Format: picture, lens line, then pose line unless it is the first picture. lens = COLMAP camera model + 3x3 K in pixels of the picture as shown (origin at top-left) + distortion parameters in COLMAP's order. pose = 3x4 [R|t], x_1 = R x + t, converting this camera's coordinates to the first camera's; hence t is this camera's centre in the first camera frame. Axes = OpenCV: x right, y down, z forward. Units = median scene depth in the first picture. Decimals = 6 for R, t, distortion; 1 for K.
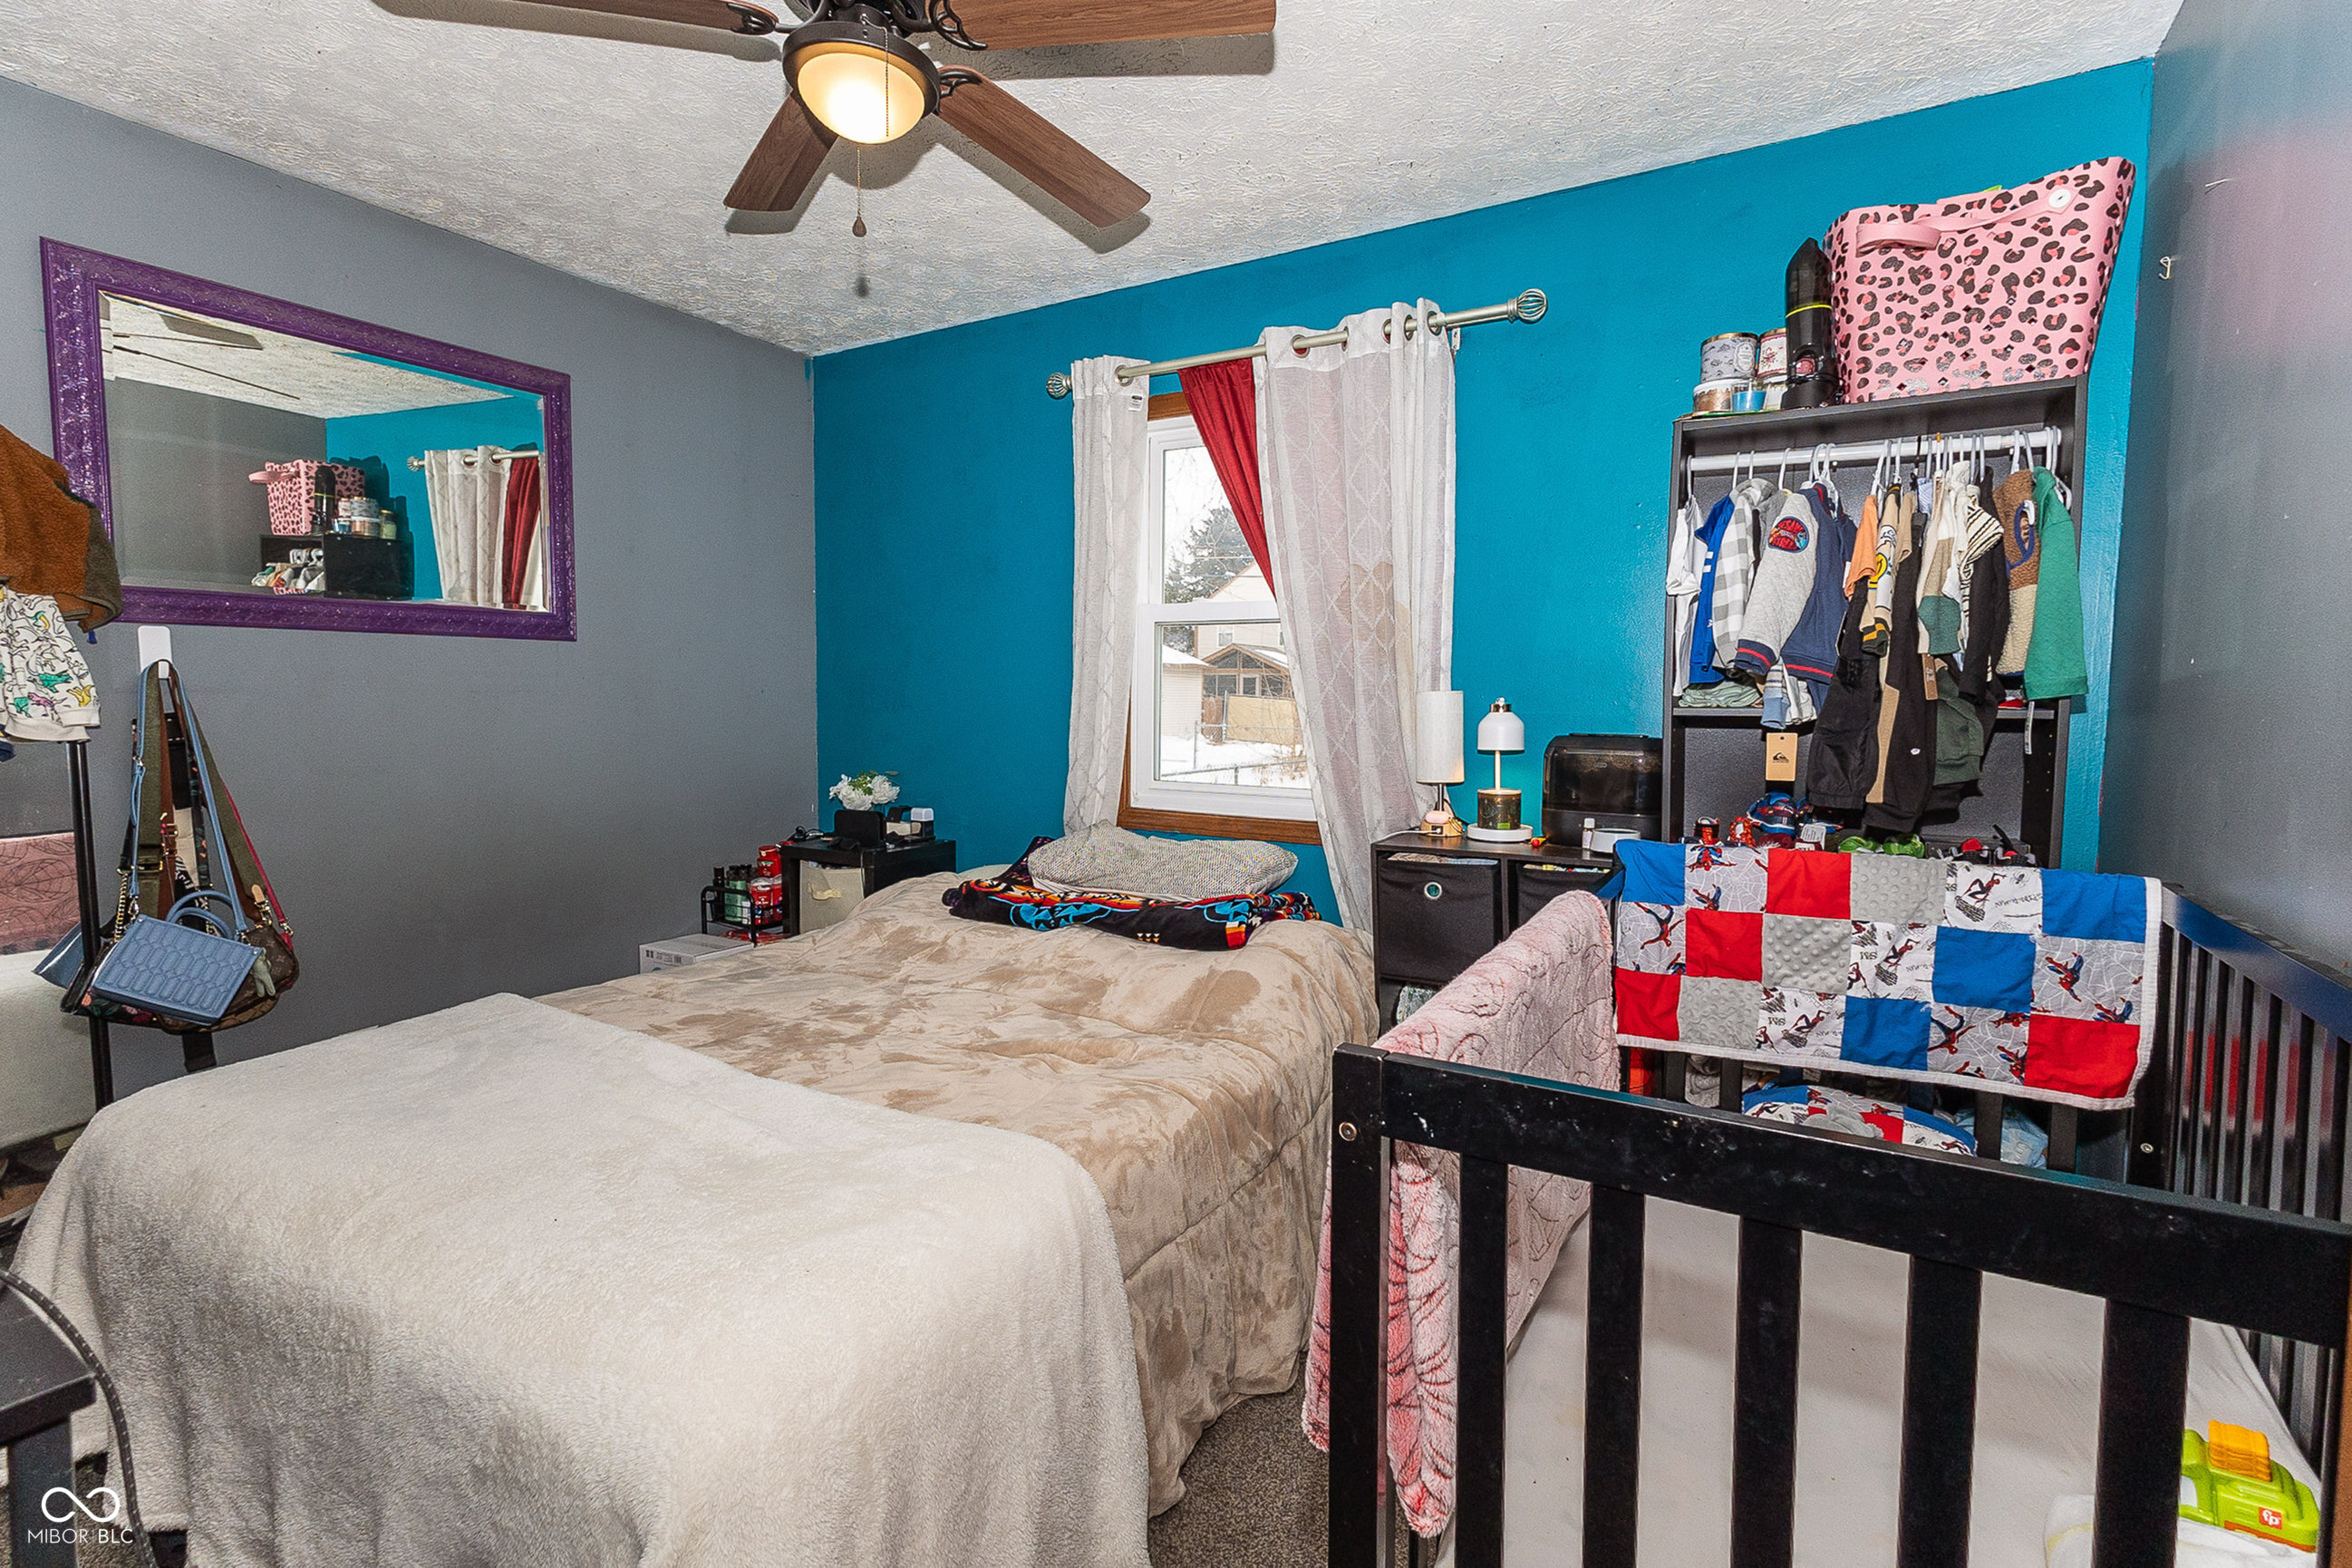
lens RADIAL K [[1090.1, 0, 1167.7], [0, 1090.1, 772.9], [0, 0, 1]] dist [0.020148, -0.005144]
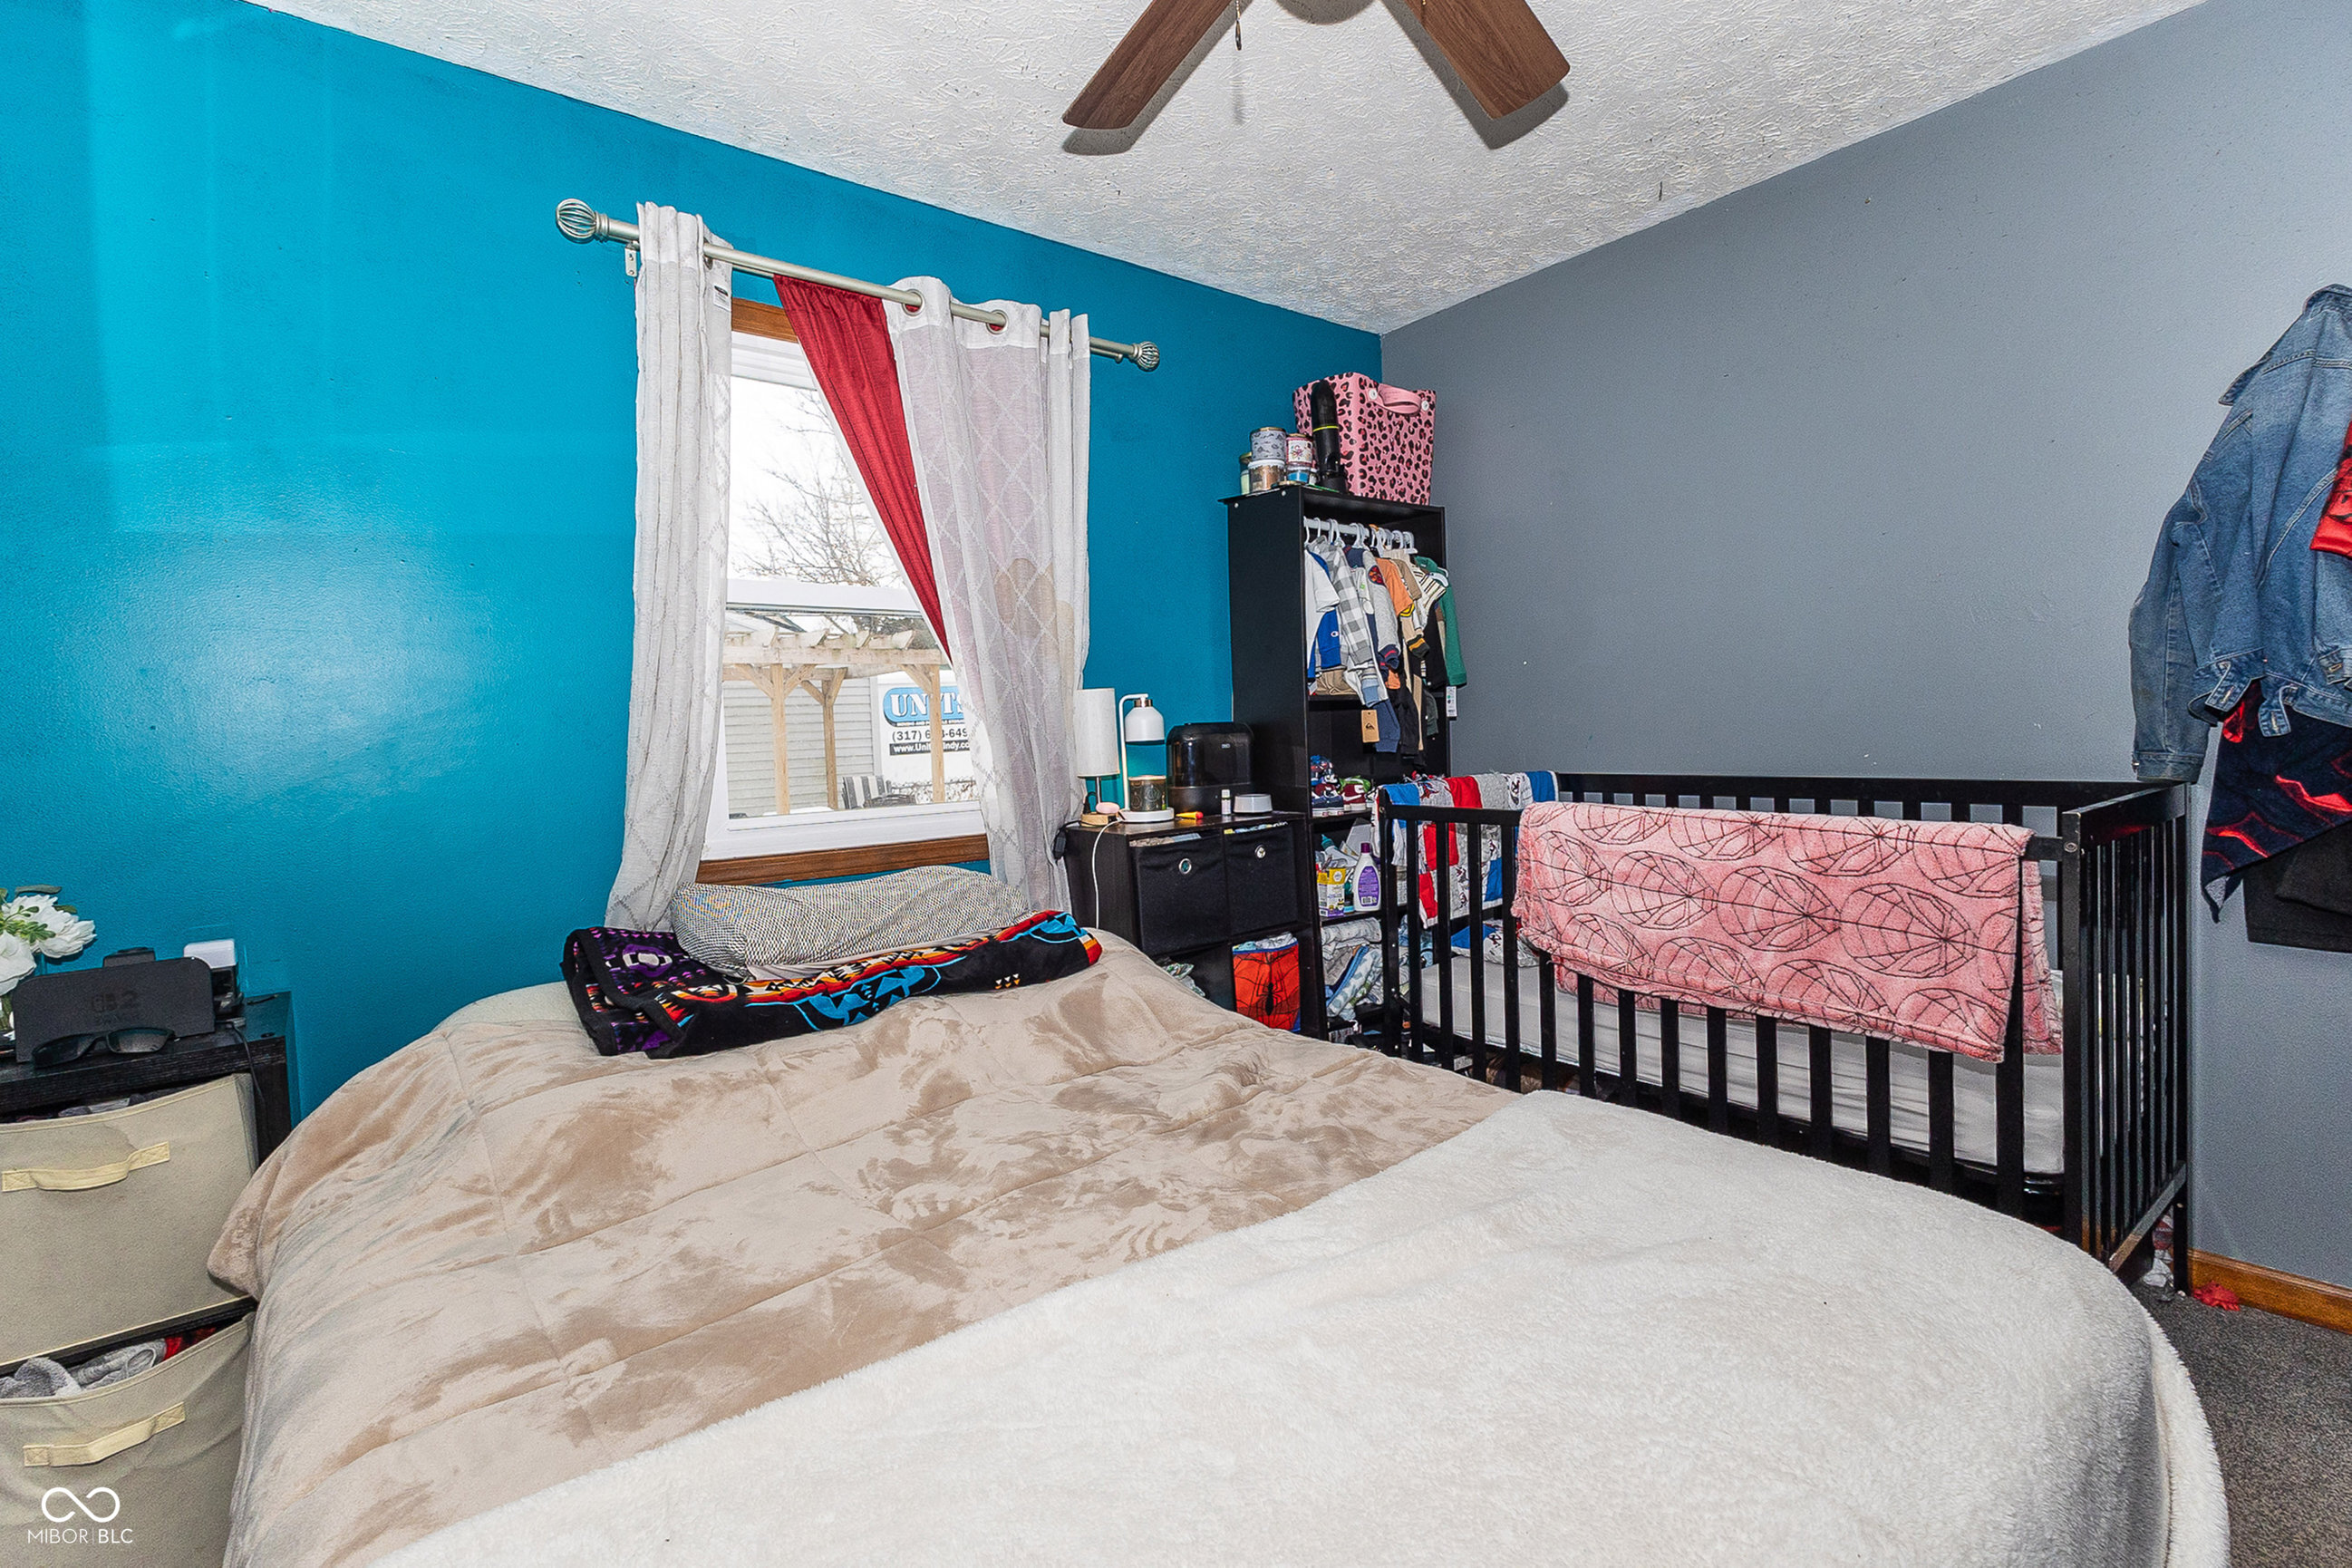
lens RADIAL K [[1090.1, 0, 1169.0], [0, 1090.1, 778.1], [0, 0, 1]] dist [0.020148, -0.005144]
pose [[0.357950, -0.068679, 0.931212, -0.661351], [0.102717, 0.994135, 0.033836, -0.016045], [-0.928074, 0.083539, 0.362905, 0.513353]]
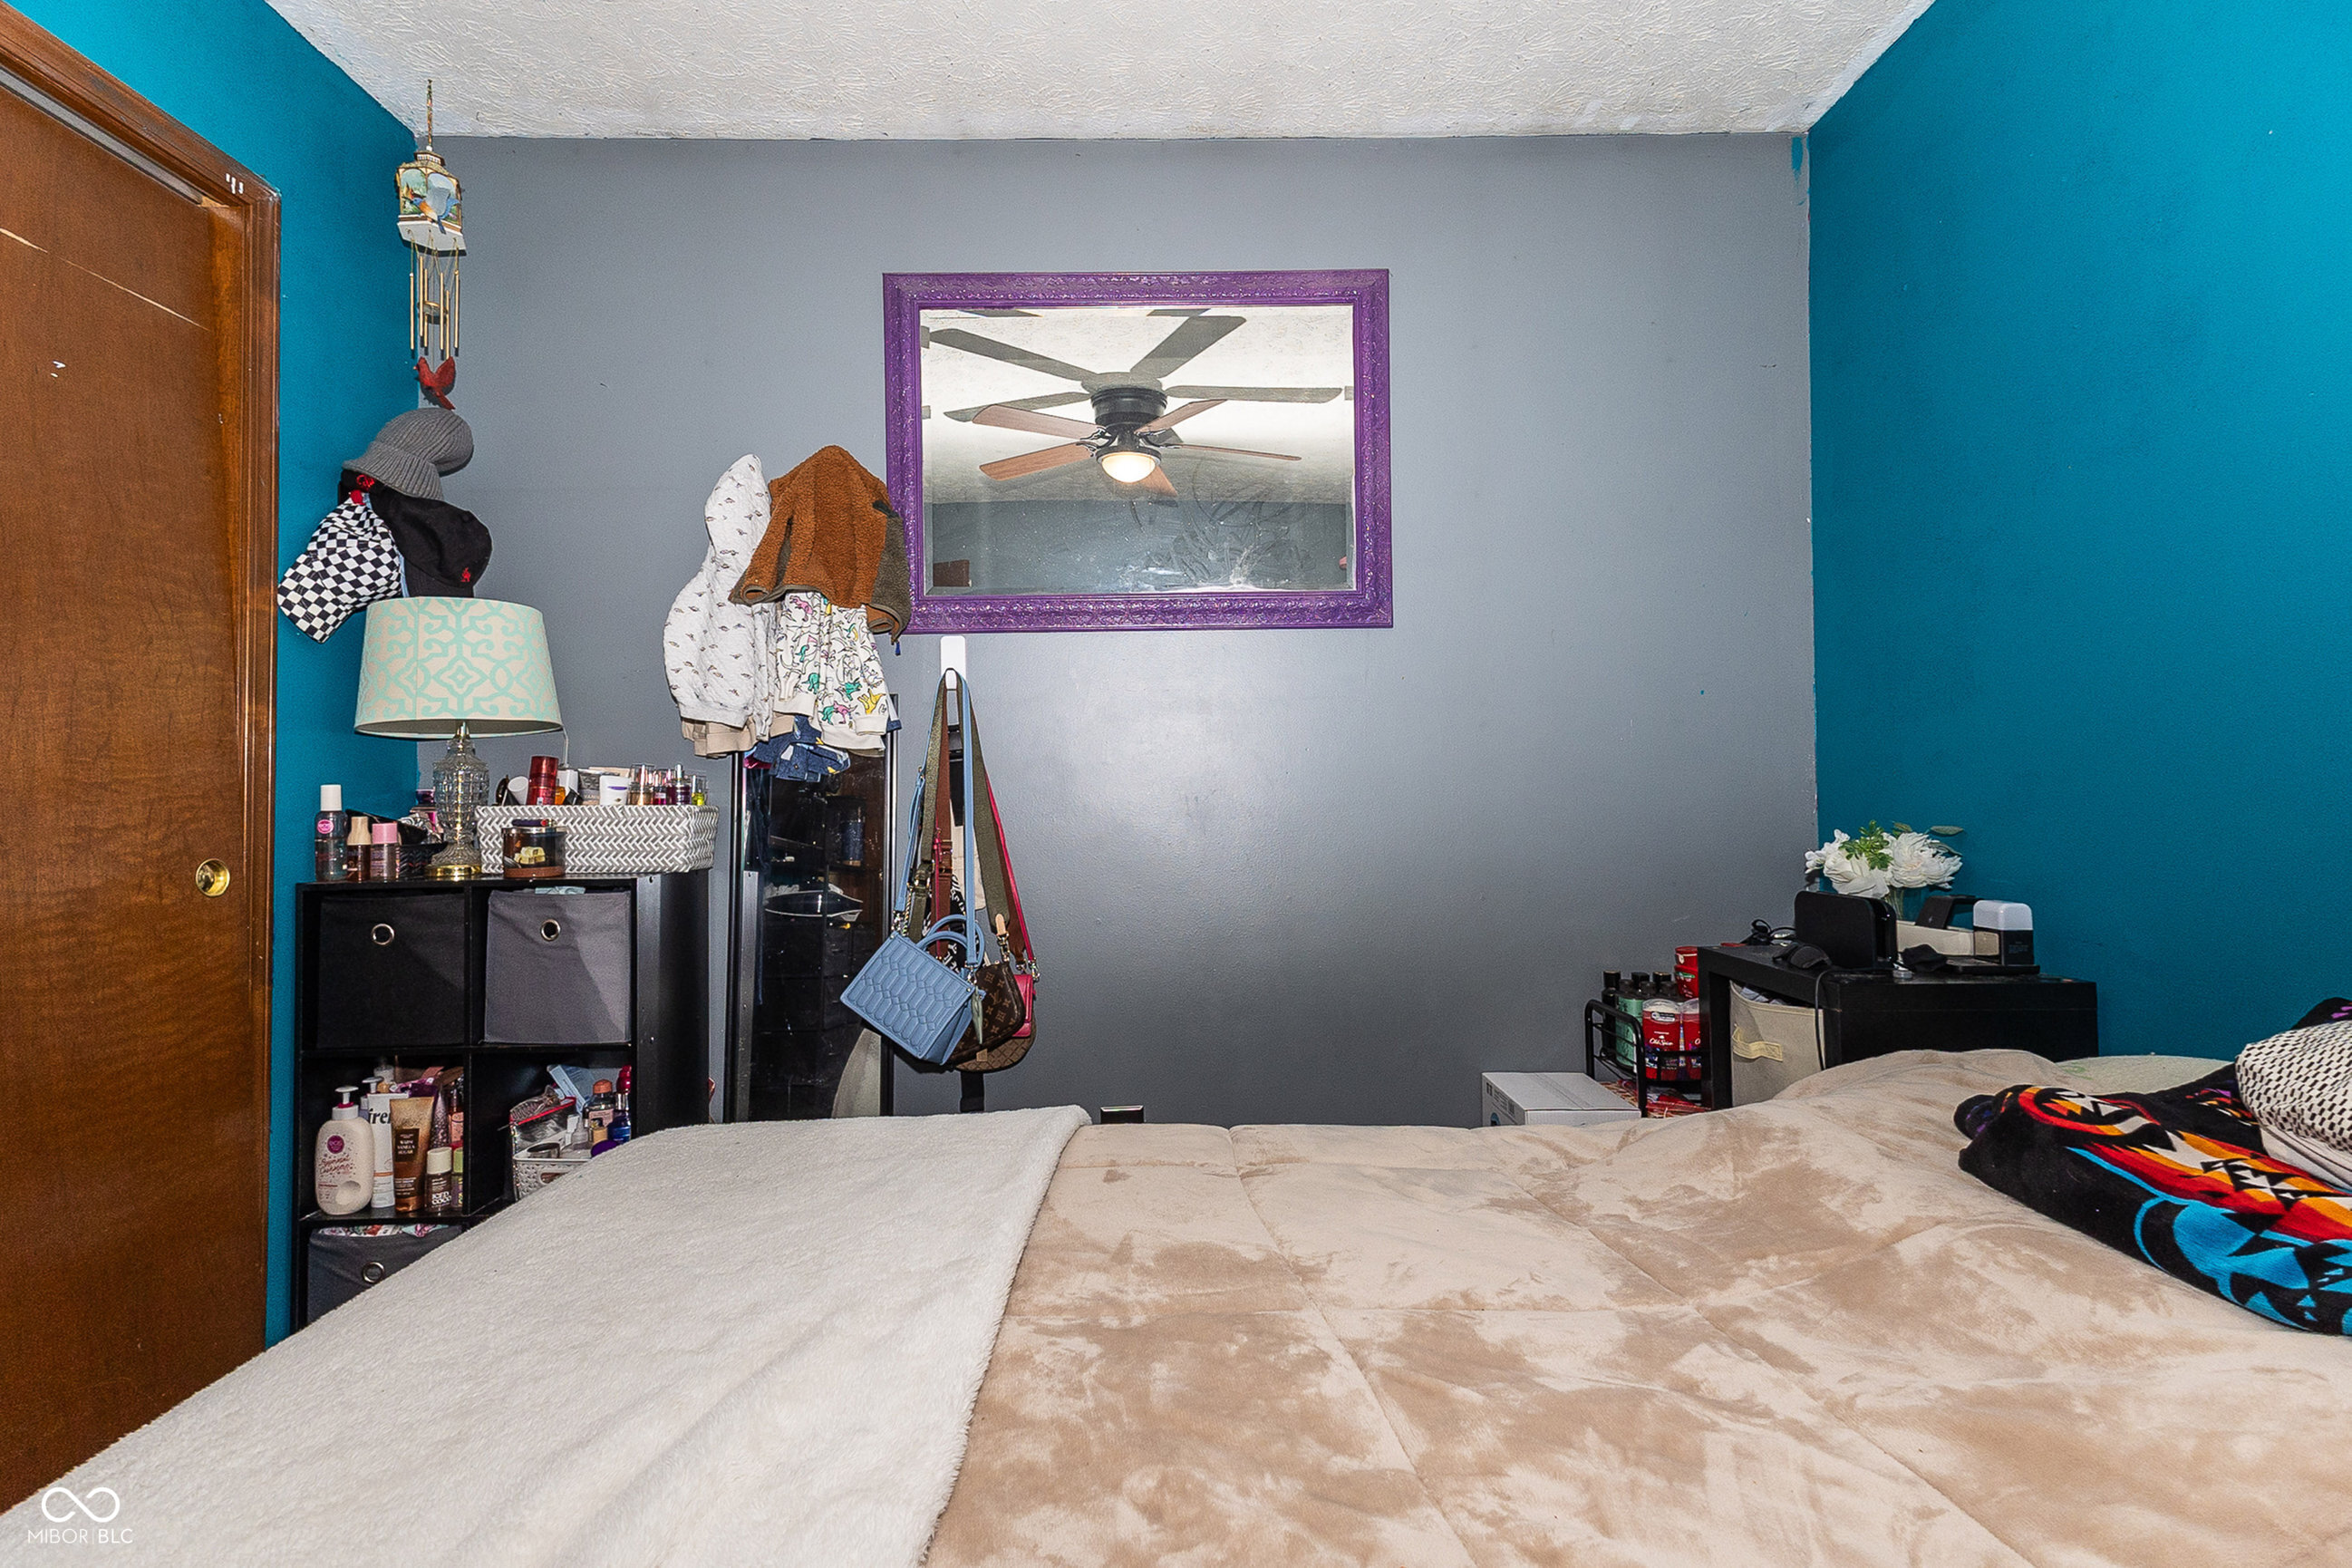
lens RADIAL K [[1090.1, 0, 1156.6], [0, 1090.1, 768.5], [0, 0, 1]] dist [0.020148, -0.005144]
pose [[0.517553, -0.029677, -0.855136, -0.009645], [-0.050380, 0.996608, -0.065078, 0.030179], [0.854167, 0.076763, 0.514302, 0.554497]]
